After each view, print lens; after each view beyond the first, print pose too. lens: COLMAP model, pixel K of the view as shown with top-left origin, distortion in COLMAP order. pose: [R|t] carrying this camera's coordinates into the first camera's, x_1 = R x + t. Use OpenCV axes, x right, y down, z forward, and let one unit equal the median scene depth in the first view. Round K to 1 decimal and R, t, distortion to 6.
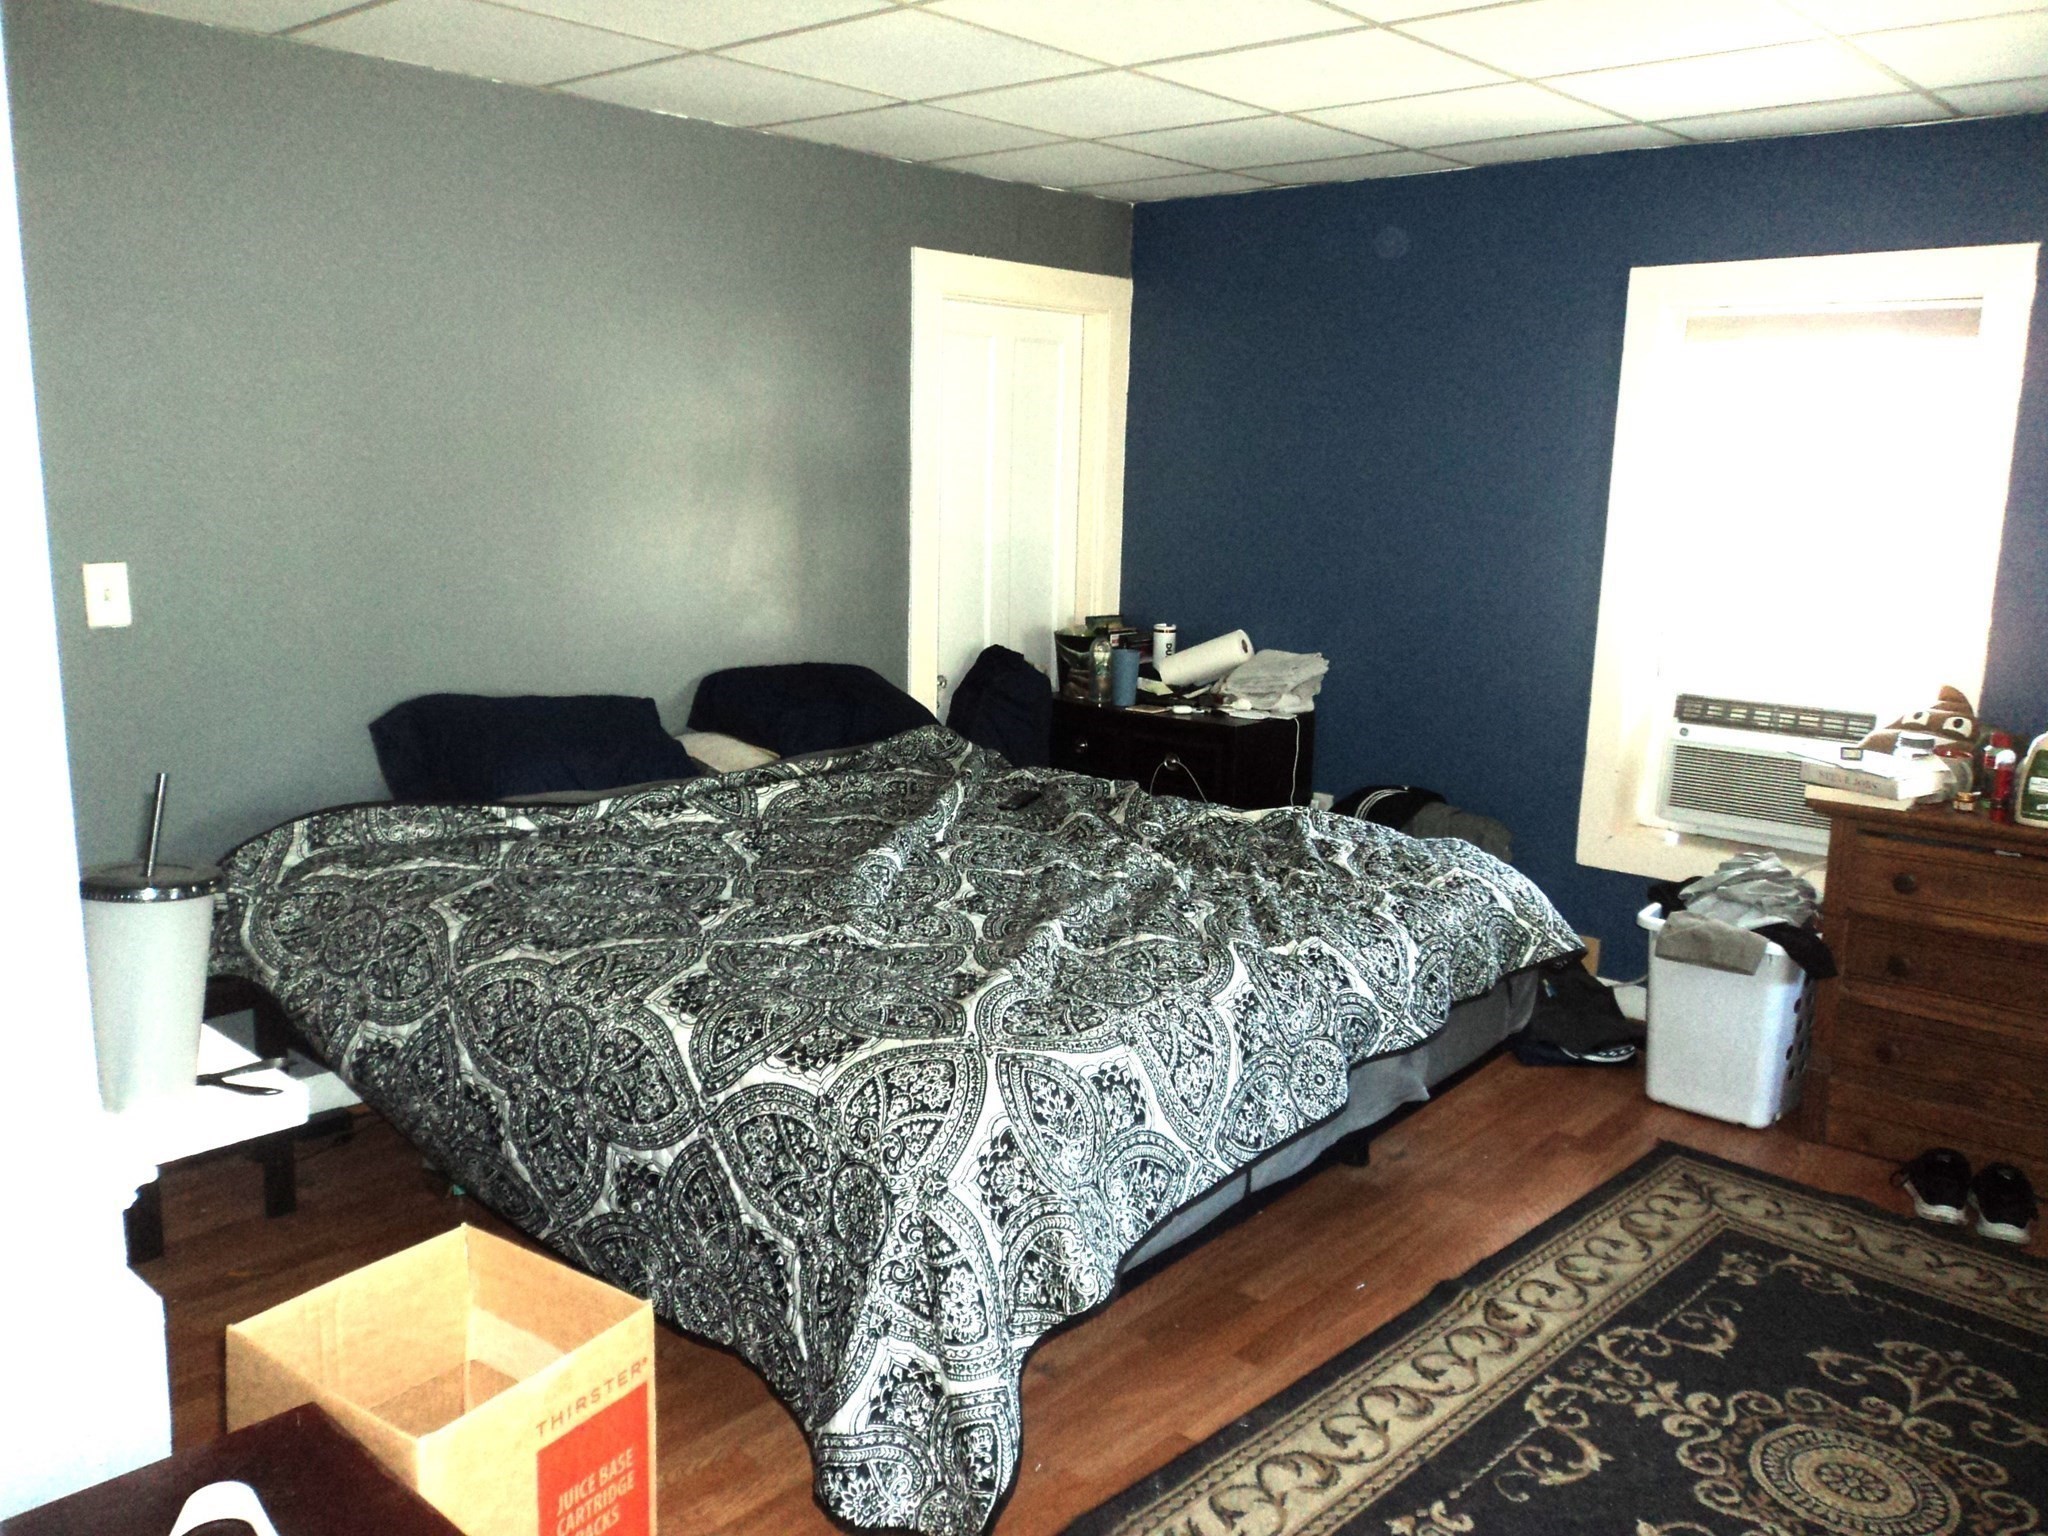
lens RADIAL K [[1644.2, 0, 1024.9], [0, 1644.2, 767.1], [0, 0, 1]] dist [0.003589, 0.000112]
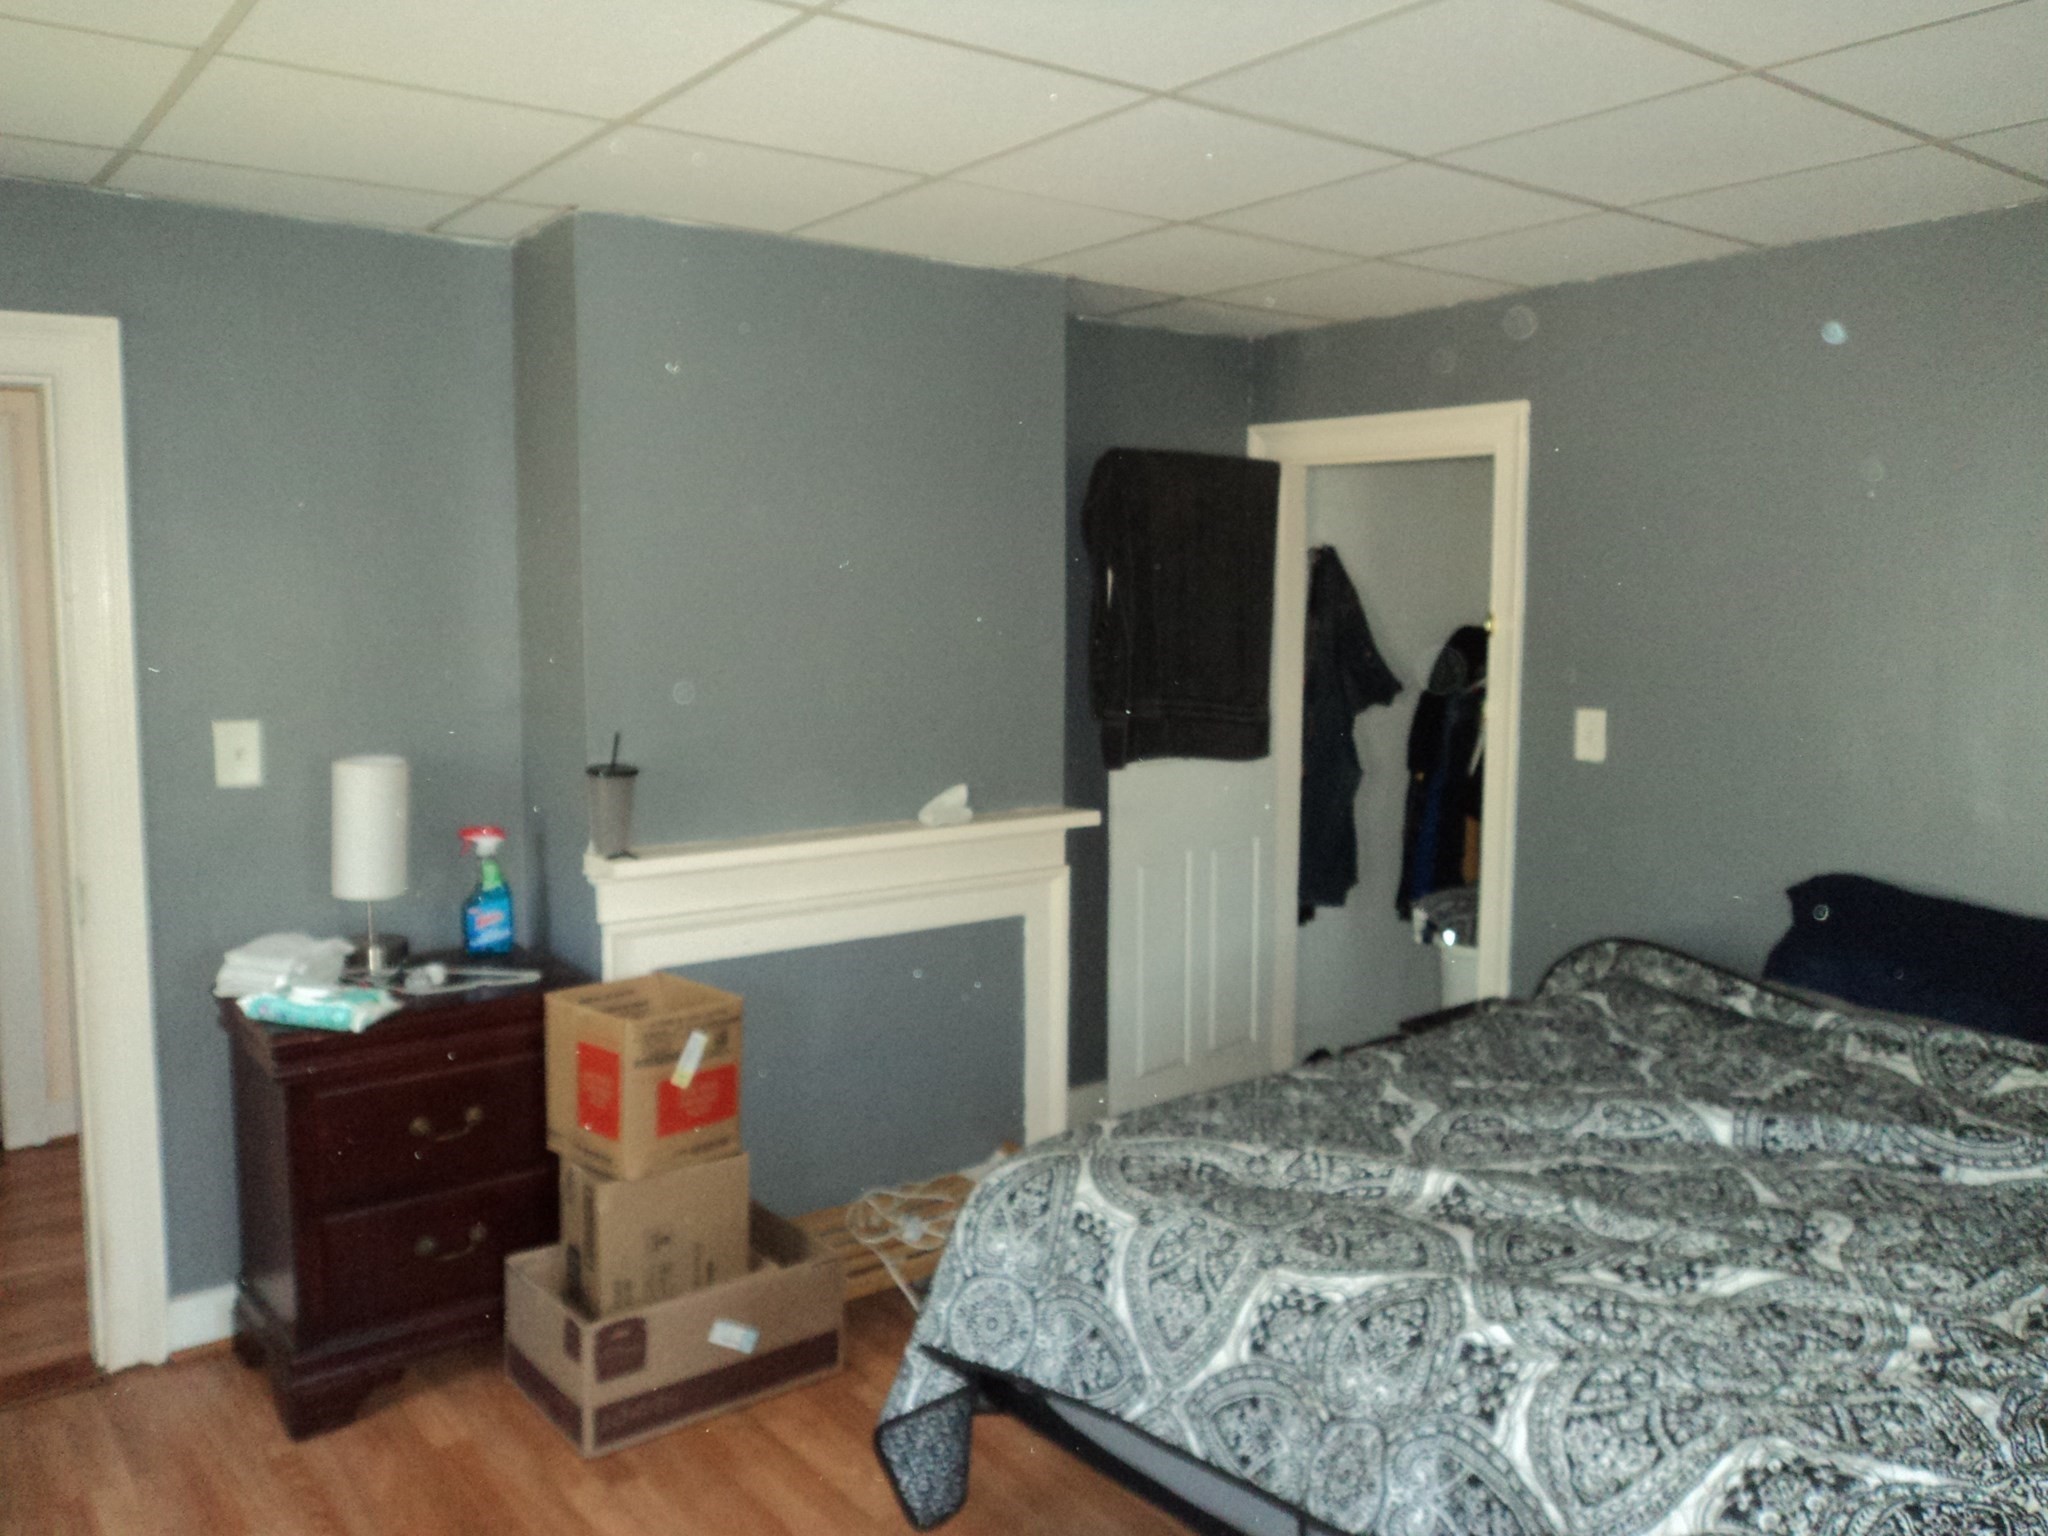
lens RADIAL K [[1644.2, 0, 1025.6], [0, 1644.2, 766.2], [0, 0, 1]] dist [0.003589, 0.000112]
pose [[-0.186274, 0.073434, -0.979750, 0.973096], [-0.188669, 0.975971, 0.109021, -0.178138], [0.964213, 0.205156, -0.167943, 1.018044]]
